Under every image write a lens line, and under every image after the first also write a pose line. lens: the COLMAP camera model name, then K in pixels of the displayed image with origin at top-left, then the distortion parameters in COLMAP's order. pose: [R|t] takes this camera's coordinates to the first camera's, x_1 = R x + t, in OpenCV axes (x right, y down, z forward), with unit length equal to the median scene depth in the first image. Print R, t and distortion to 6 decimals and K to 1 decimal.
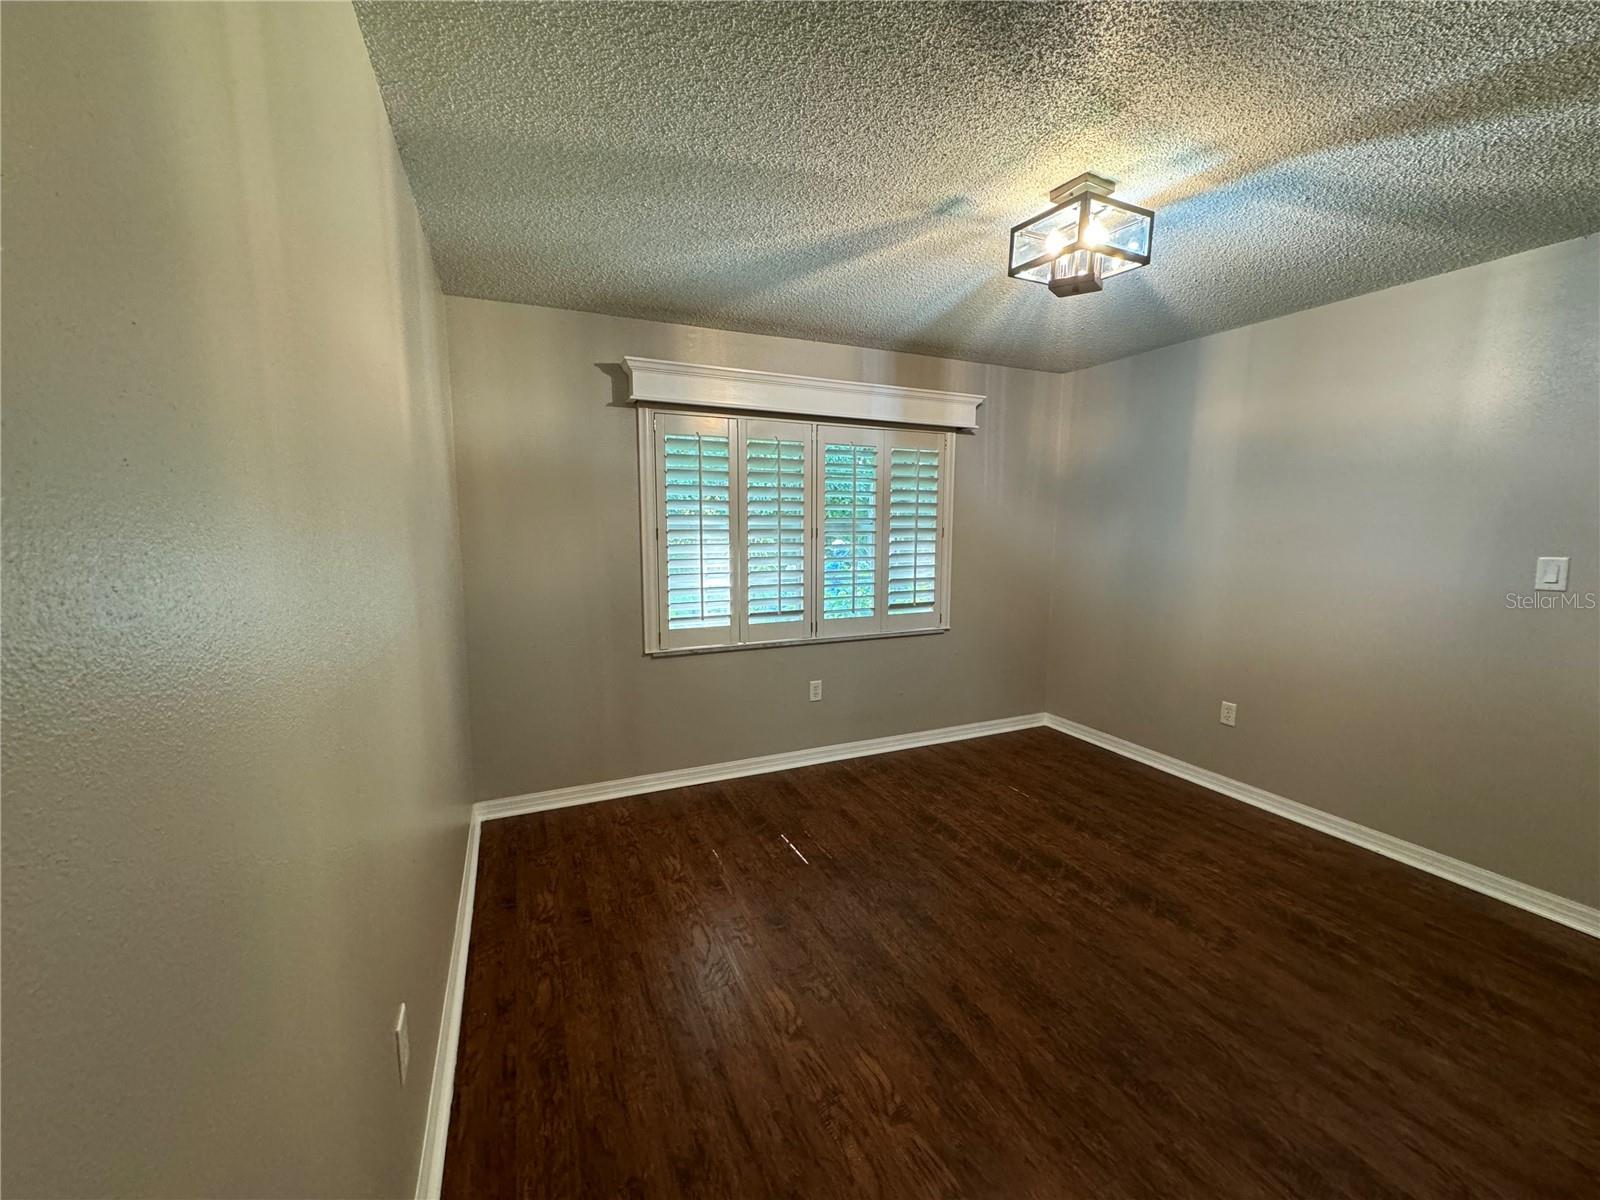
lens RADIAL K [[638.4, 0, 800.5], [0, 638.4, 593.4], [0, 0, 1]] dist [-0.001735, -0.000673]
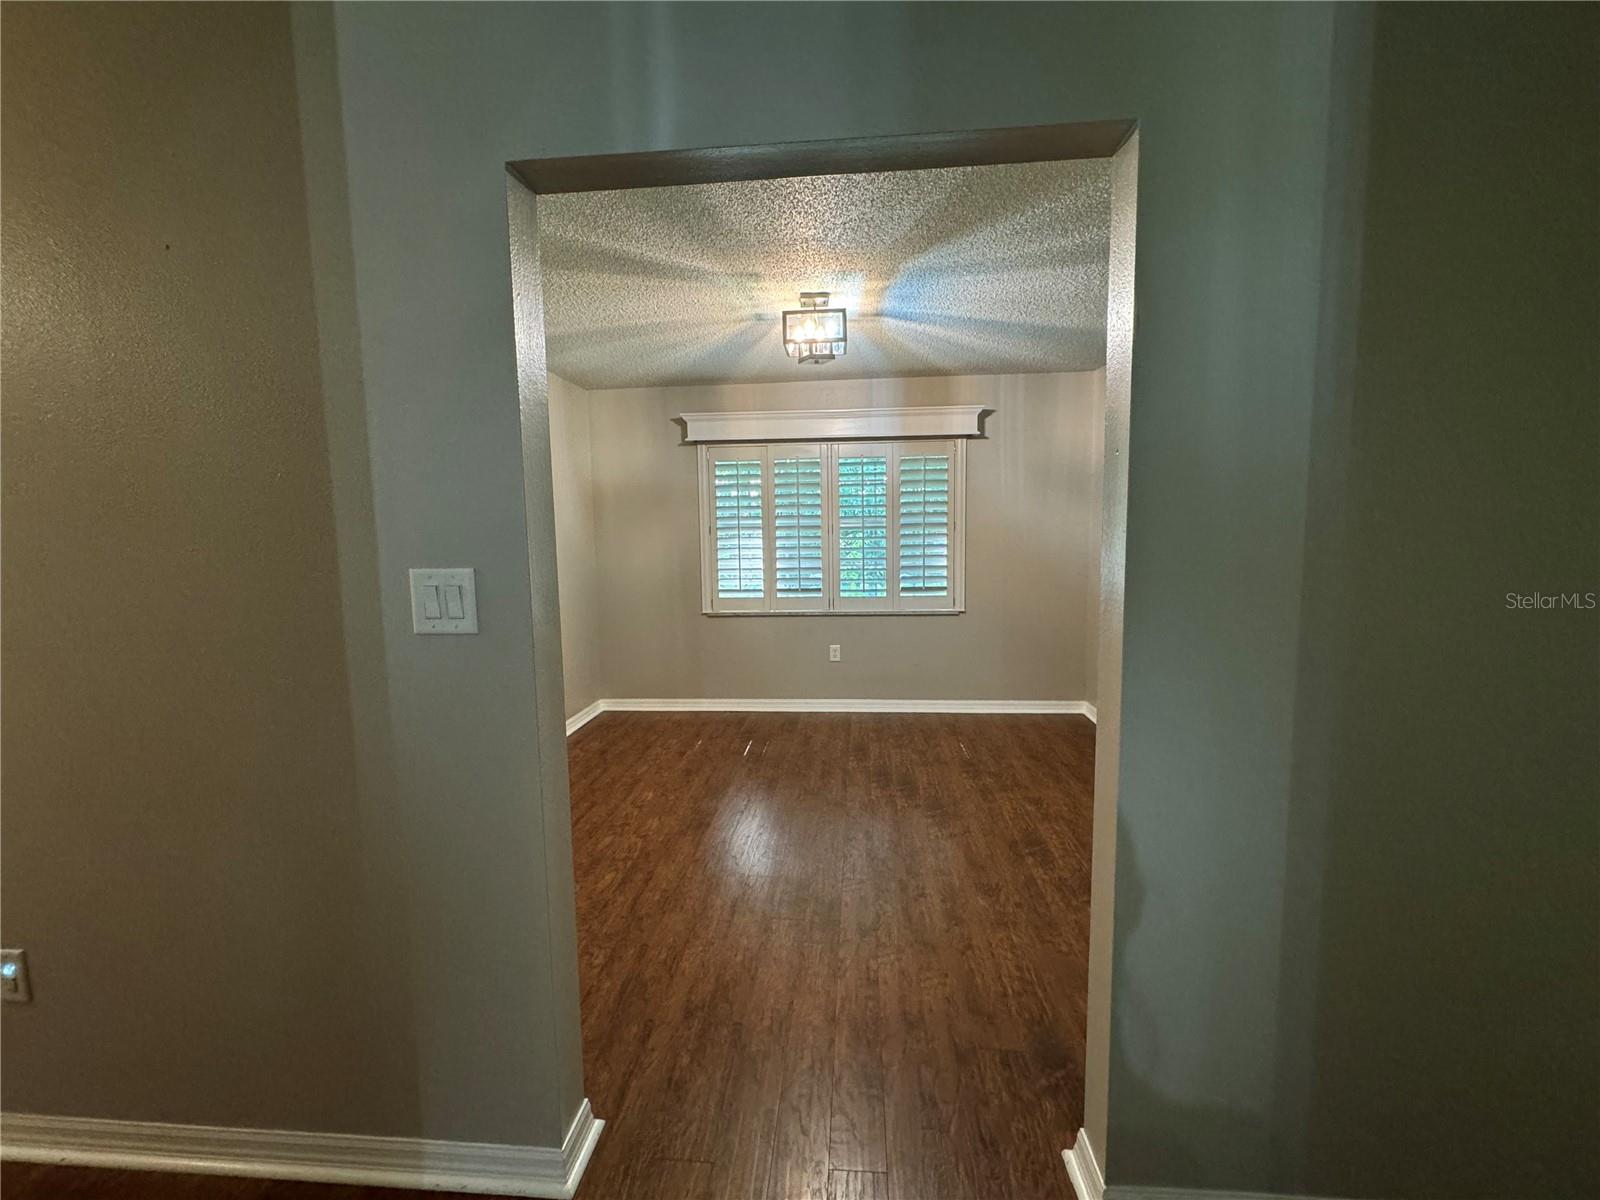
lens RADIAL K [[688.1, 0, 802.1], [0, 688.1, 592.6], [0, 0, 1]] dist [-0.001399, 0.000657]
pose [[0.874129, 0.028136, -0.484878, 0.705036], [-0.035381, 0.999357, -0.005794, 0.048116], [0.484403, 0.022220, 0.874563, -0.253738]]
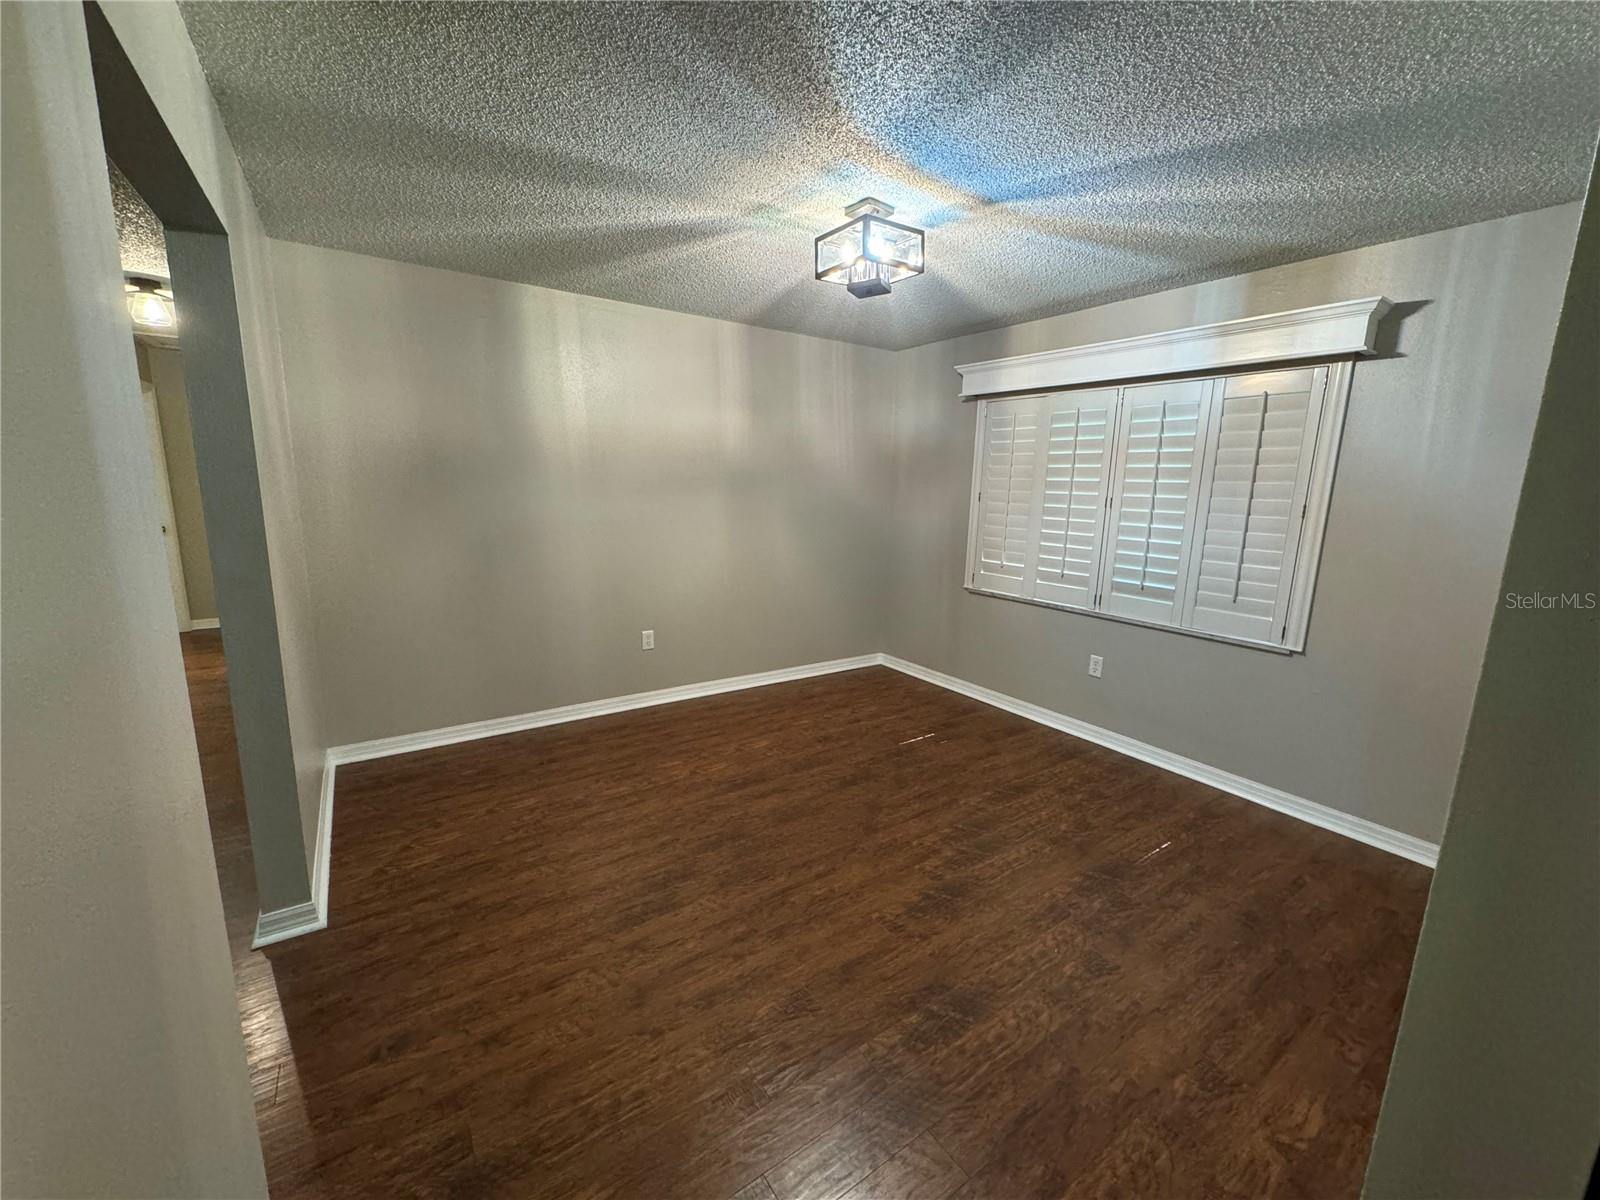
lens RADIAL K [[638.4, 0, 799.0], [0, 638.4, 595.1], [0, 0, 1]] dist [-0.001735, -0.000673]
pose [[0.174624, 0.175127, -0.968936, 0.981377], [-0.133568, 0.979173, 0.152906, -0.047056], [0.975534, 0.102718, 0.194378, 0.406056]]
